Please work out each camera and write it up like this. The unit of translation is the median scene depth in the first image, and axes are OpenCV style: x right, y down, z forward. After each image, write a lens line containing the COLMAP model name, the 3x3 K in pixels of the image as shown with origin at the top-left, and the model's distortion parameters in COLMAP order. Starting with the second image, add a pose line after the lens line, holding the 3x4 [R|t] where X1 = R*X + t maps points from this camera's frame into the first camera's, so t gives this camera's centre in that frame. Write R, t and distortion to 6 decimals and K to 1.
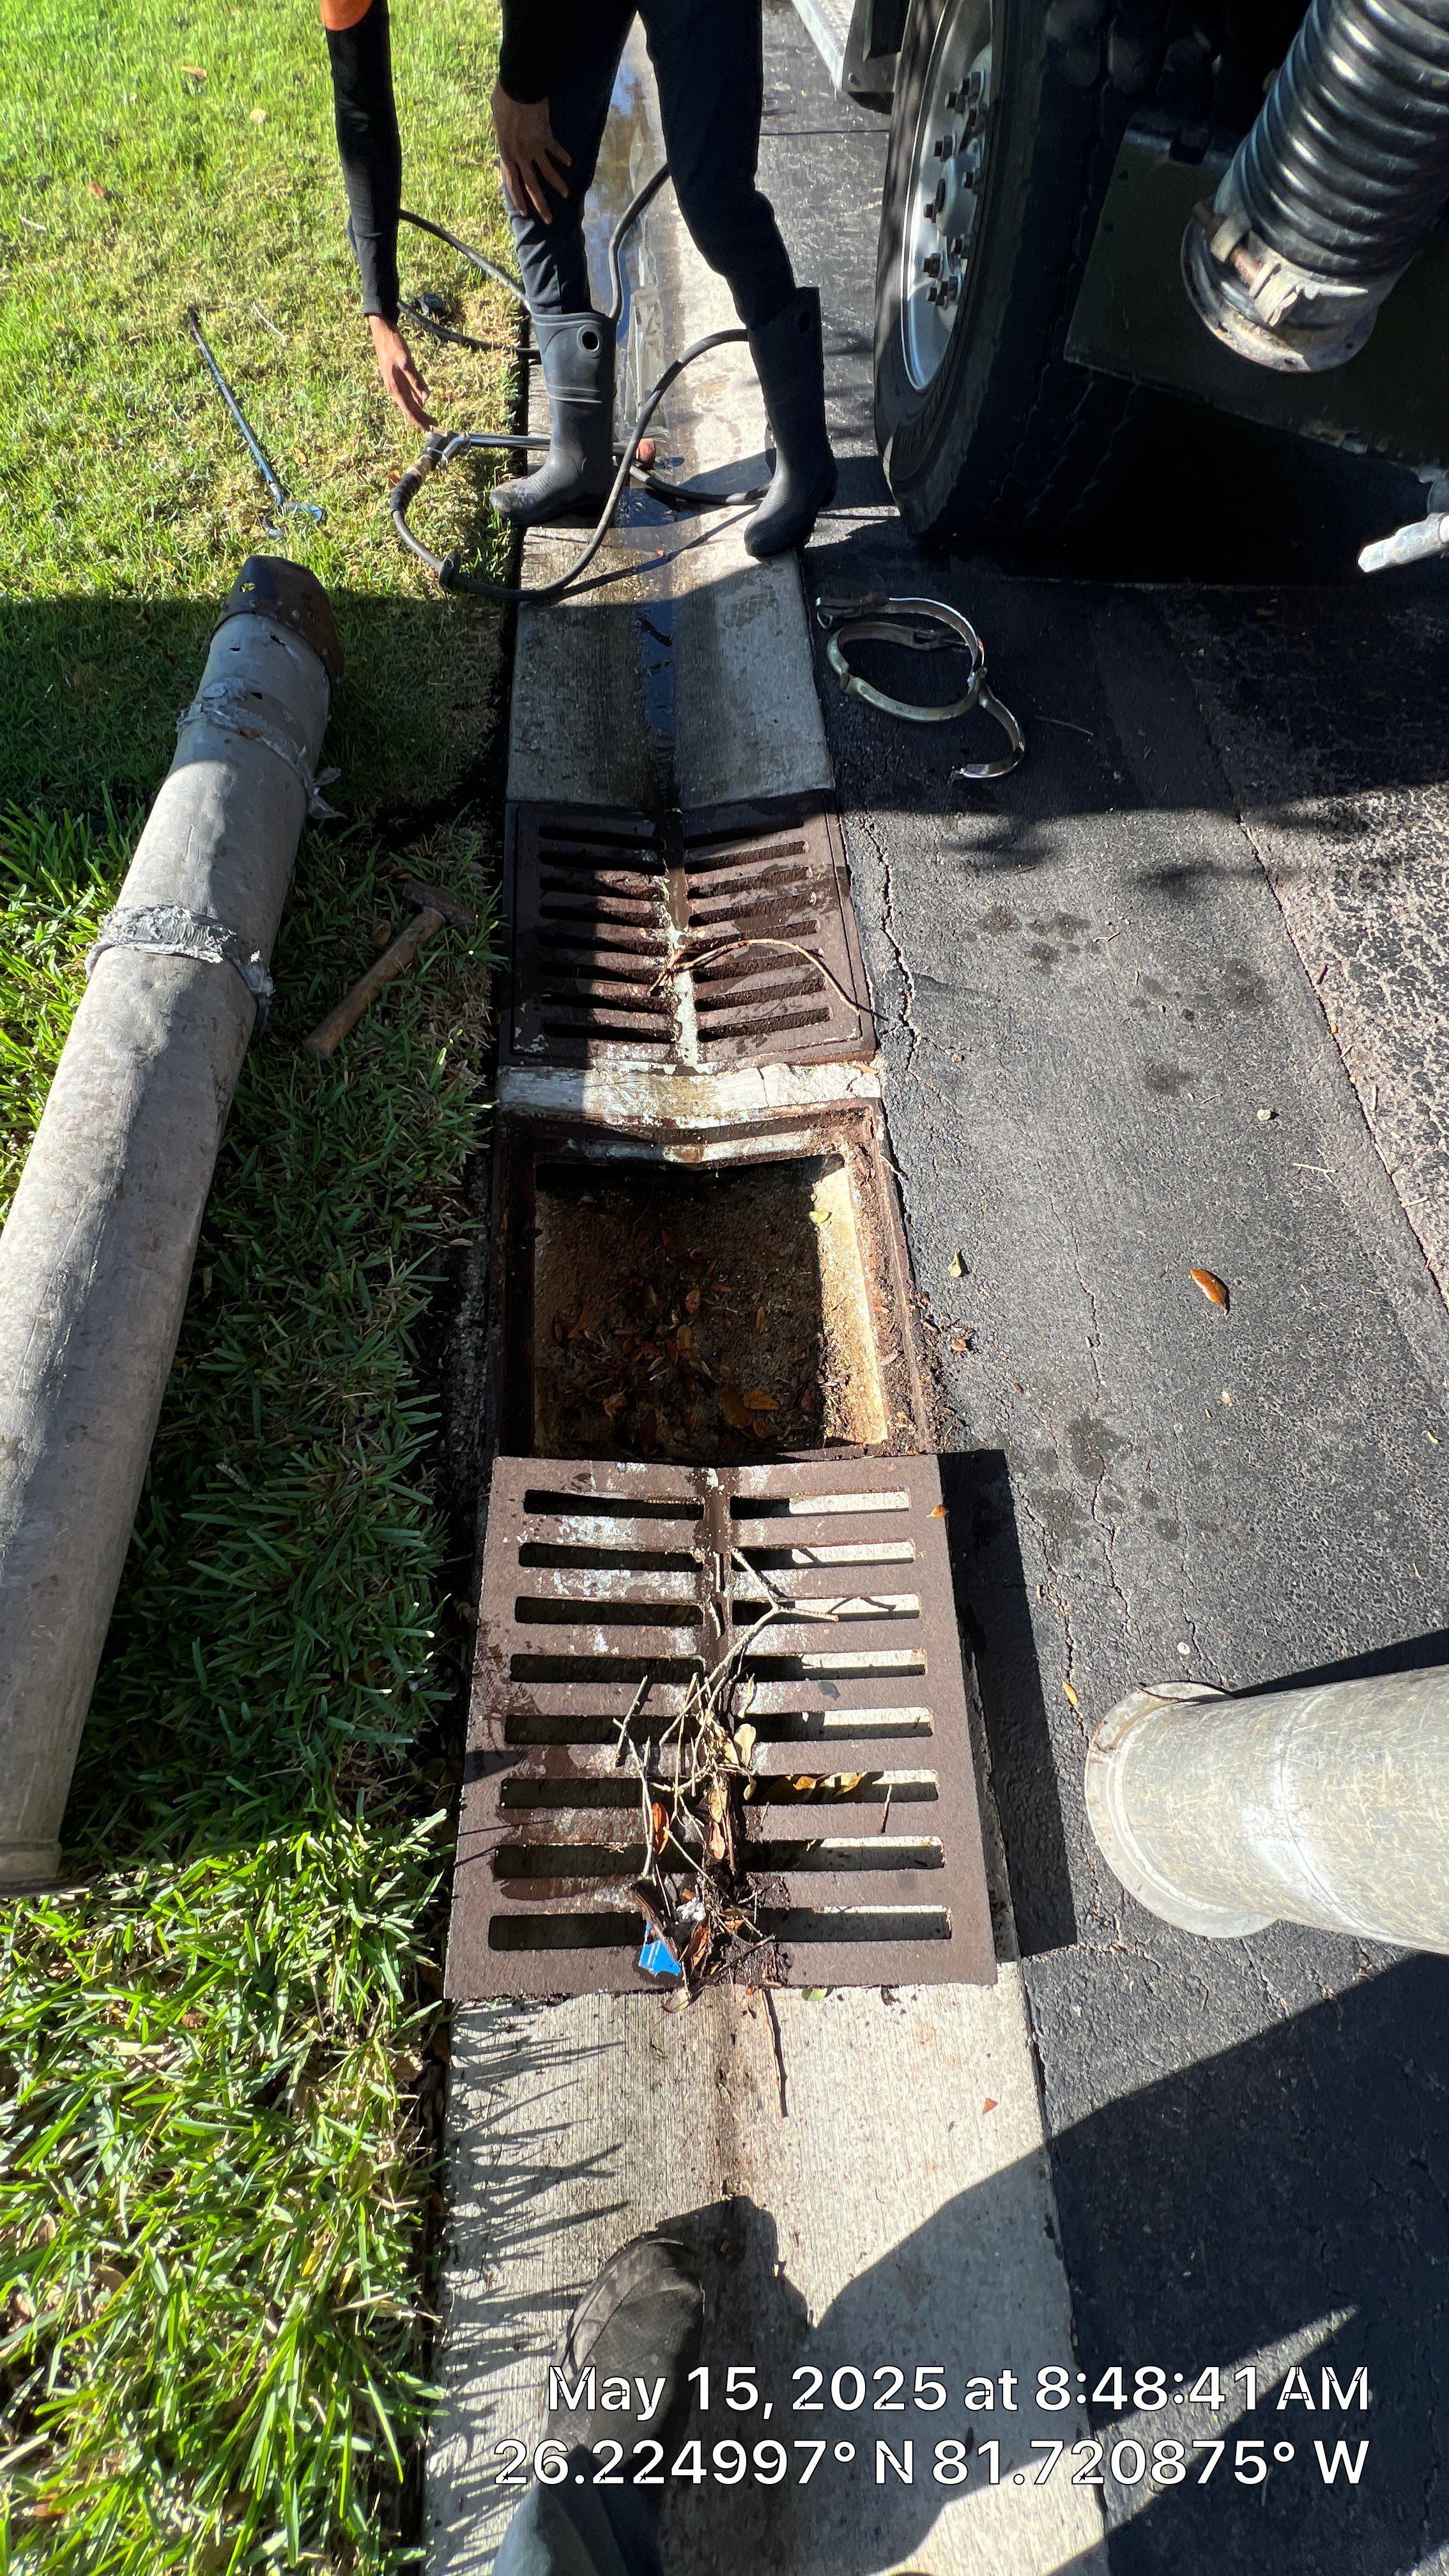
lens RADIAL K [[1028.8, 0, 737.1], [0, 1028.8, 1286.6], [0, 0, 1]] dist [-0.001643, -0.000203]
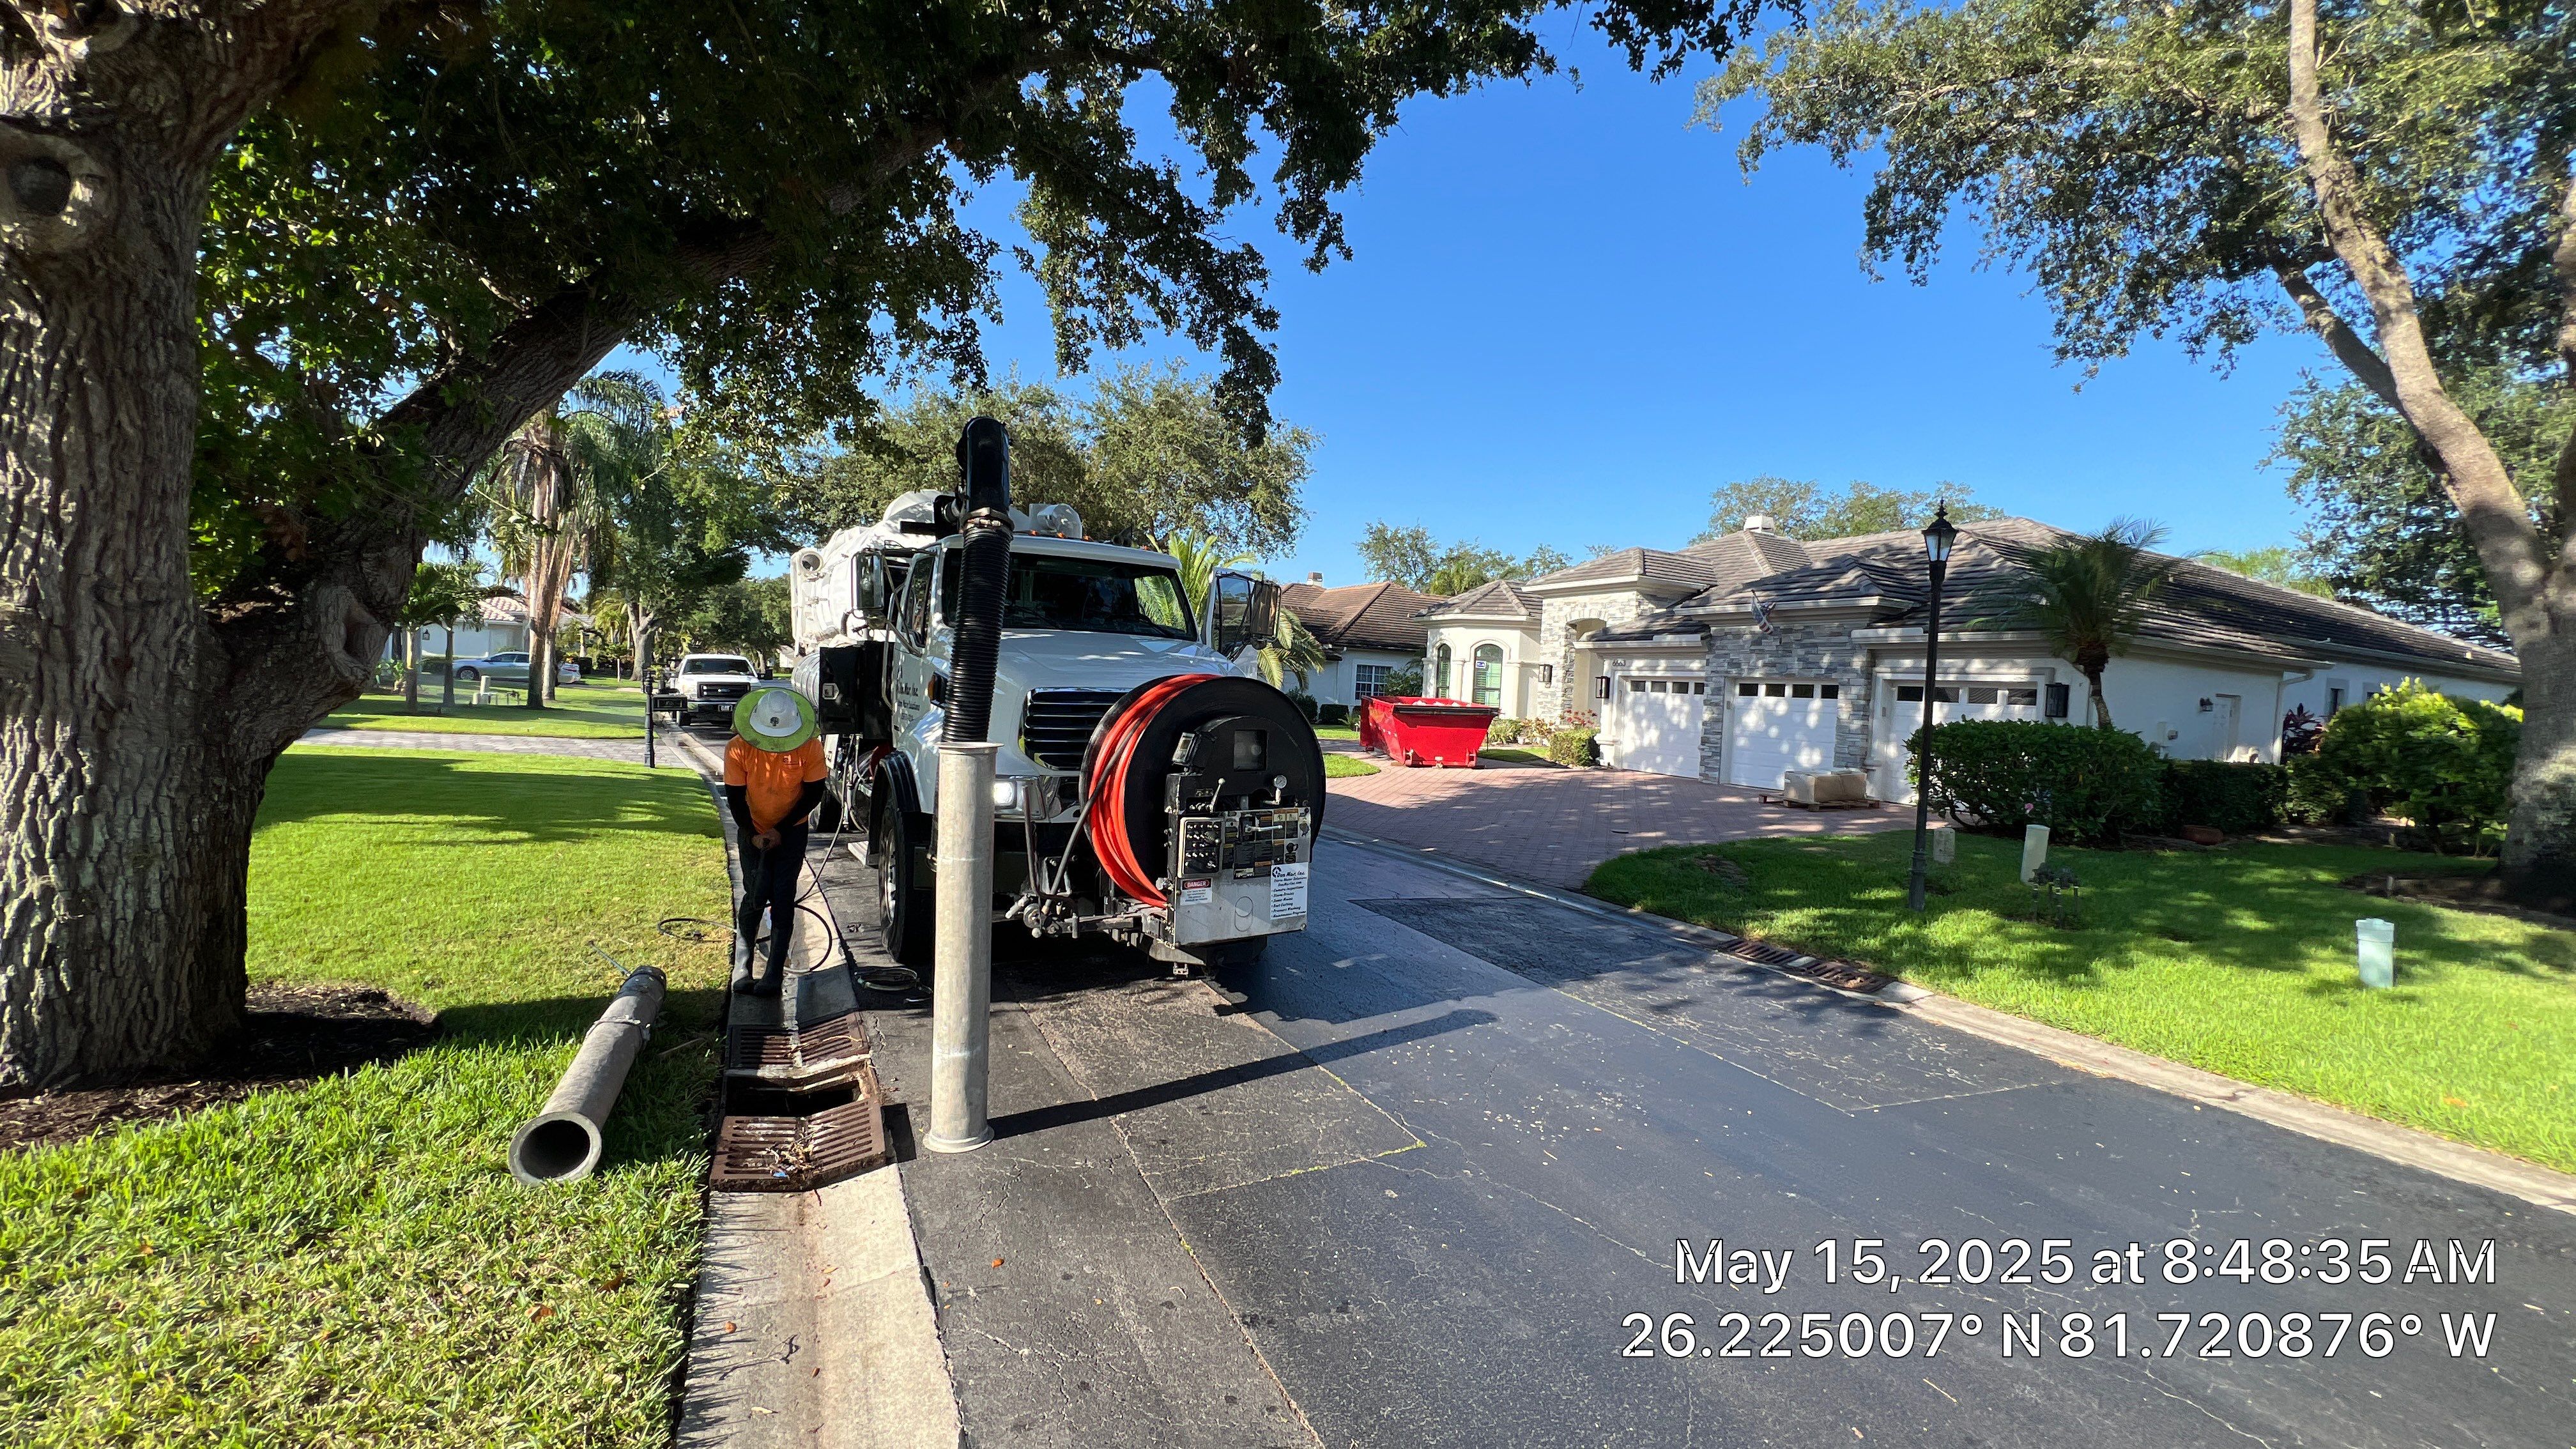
lens RADIAL K [[1029.7, 0, 1288.0], [0, 1029.7, 724.5], [0, 0, 1]] dist [-0.004357, -0.000518]
pose [[0.921055, -0.043031, 0.387048, 0.171468], [0.355453, 0.498920, -0.790400, 2.501361], [-0.159094, 0.865579, 0.474828, -1.683534]]
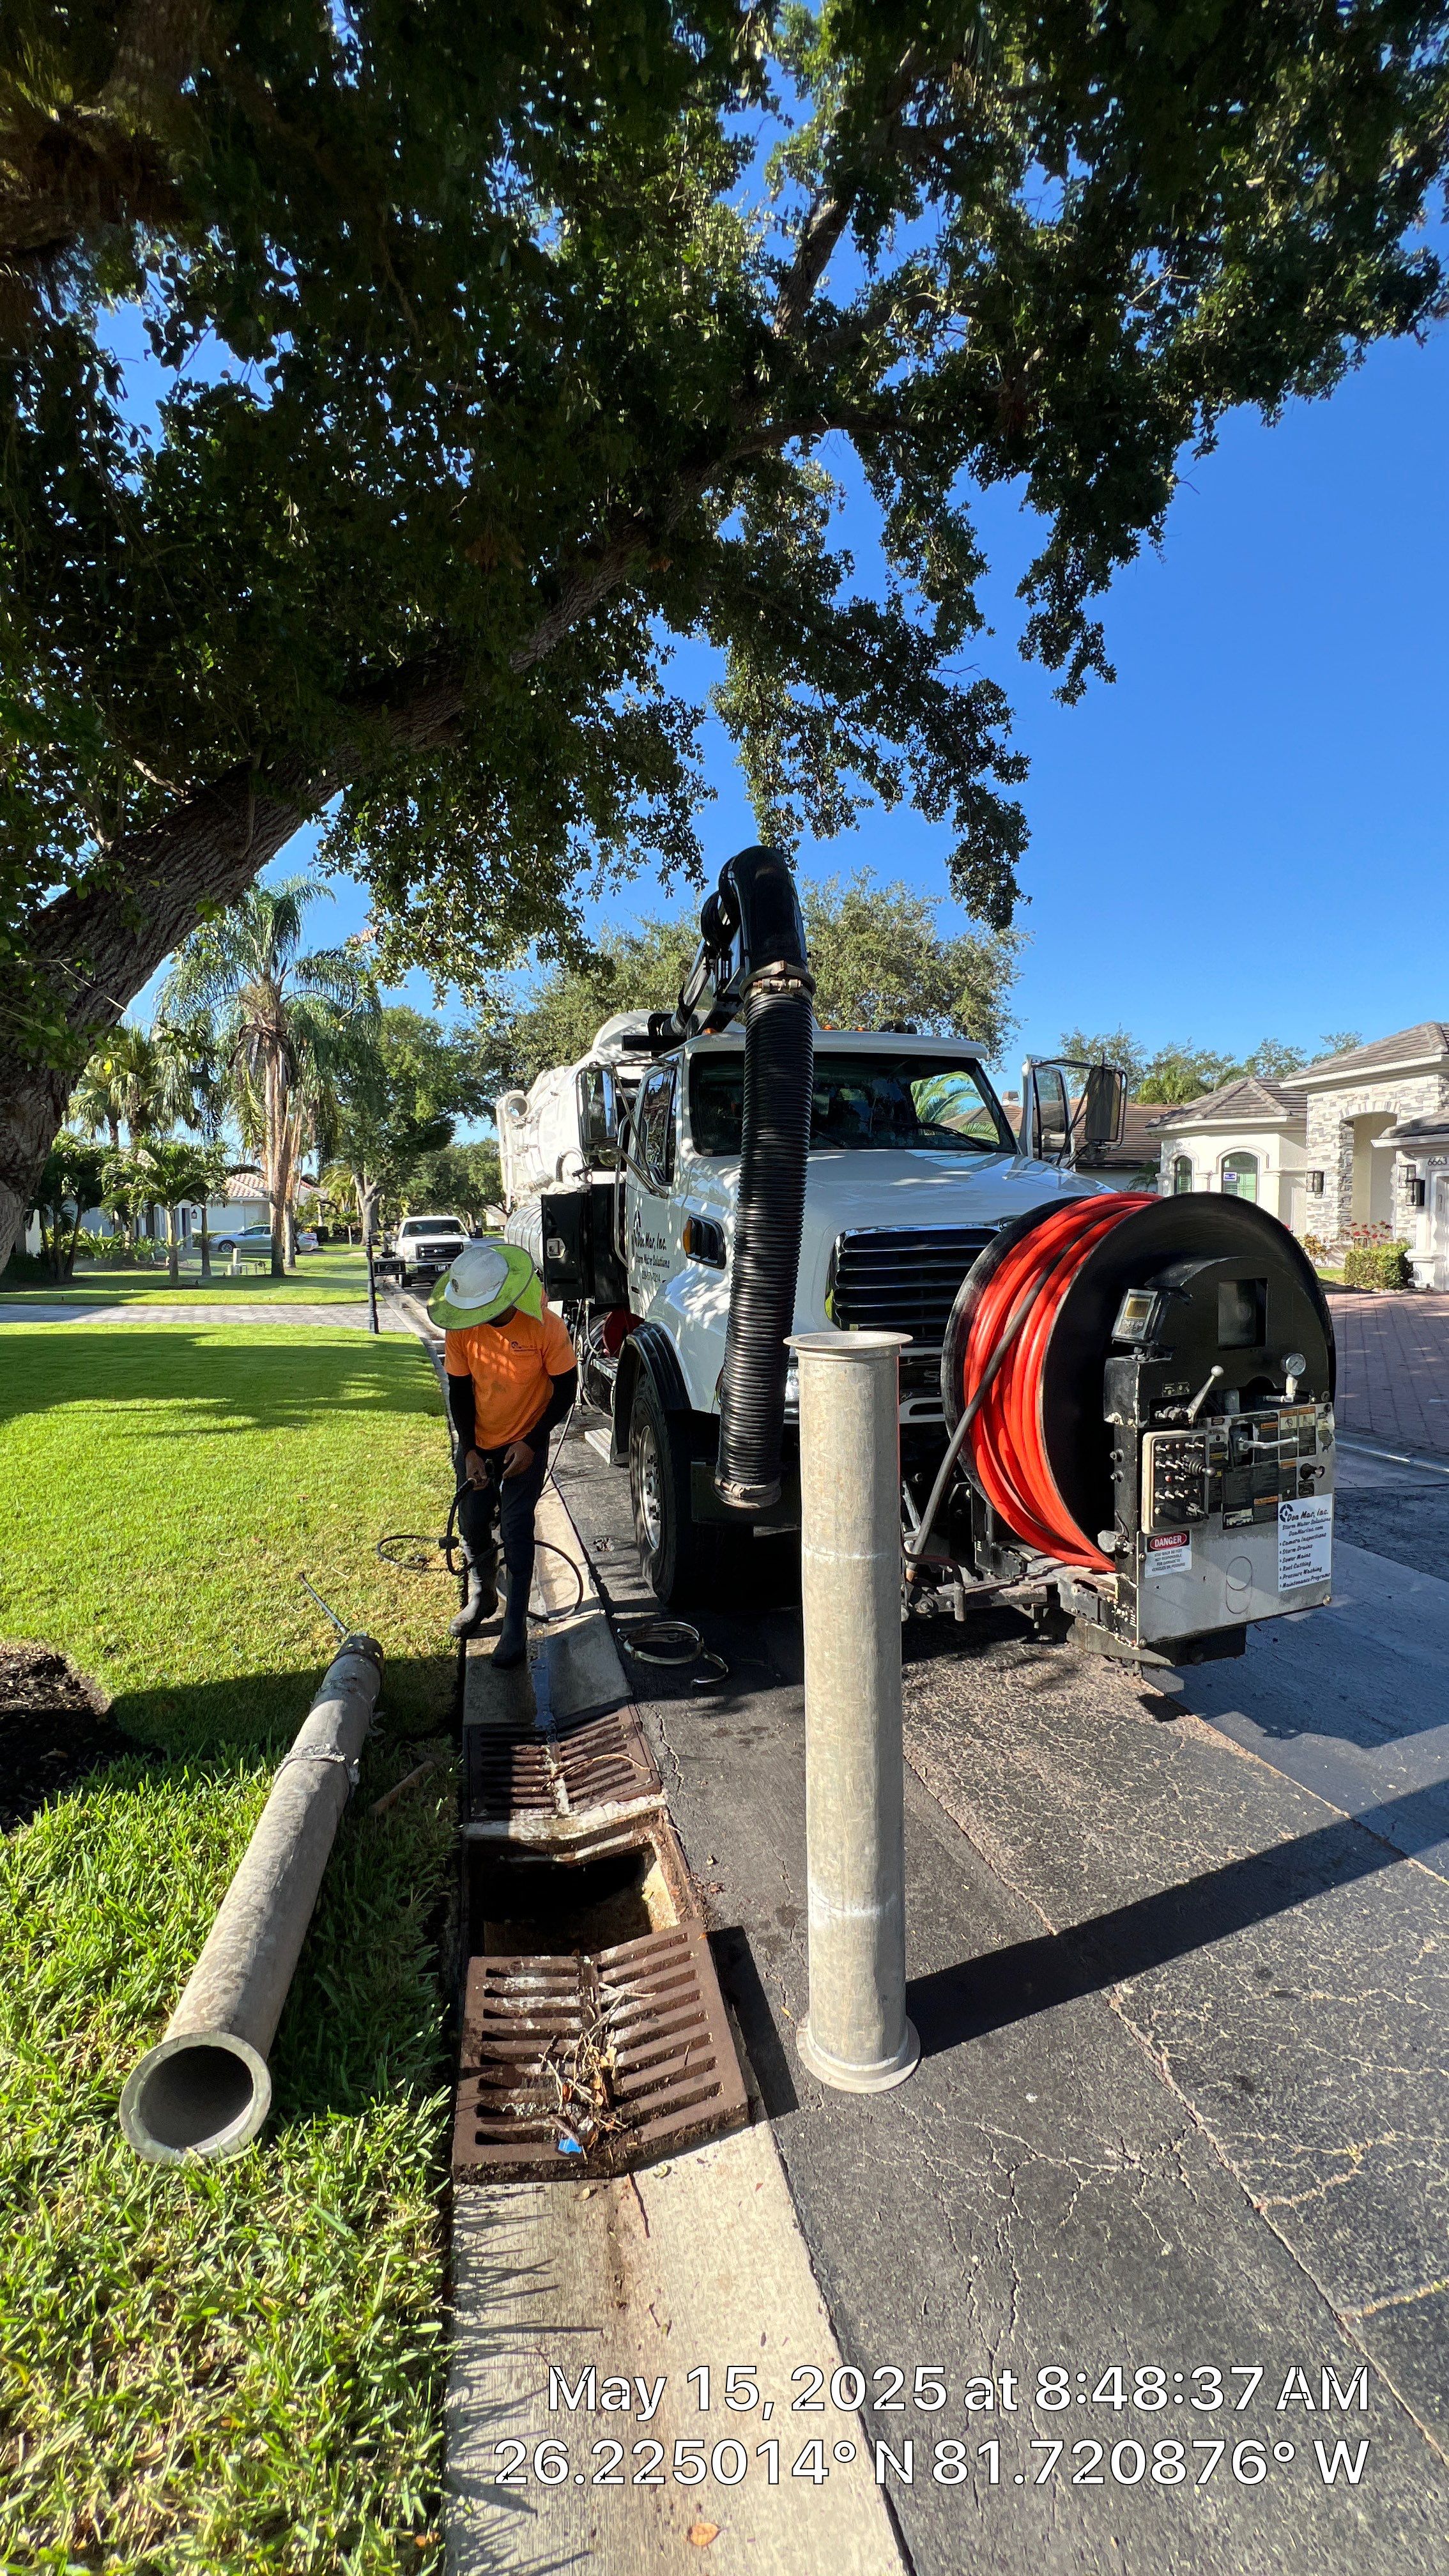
lens RADIAL K [[1028.8, 0, 737.1], [0, 1028.8, 1286.6], [0, 0, 1]] dist [-0.001643, -0.000203]
pose [[0.980422, -0.094304, 0.172858, 0.035495], [0.196730, 0.506504, -0.839495, 1.164906], [-0.008385, 0.857065, 0.515140, -0.991123]]
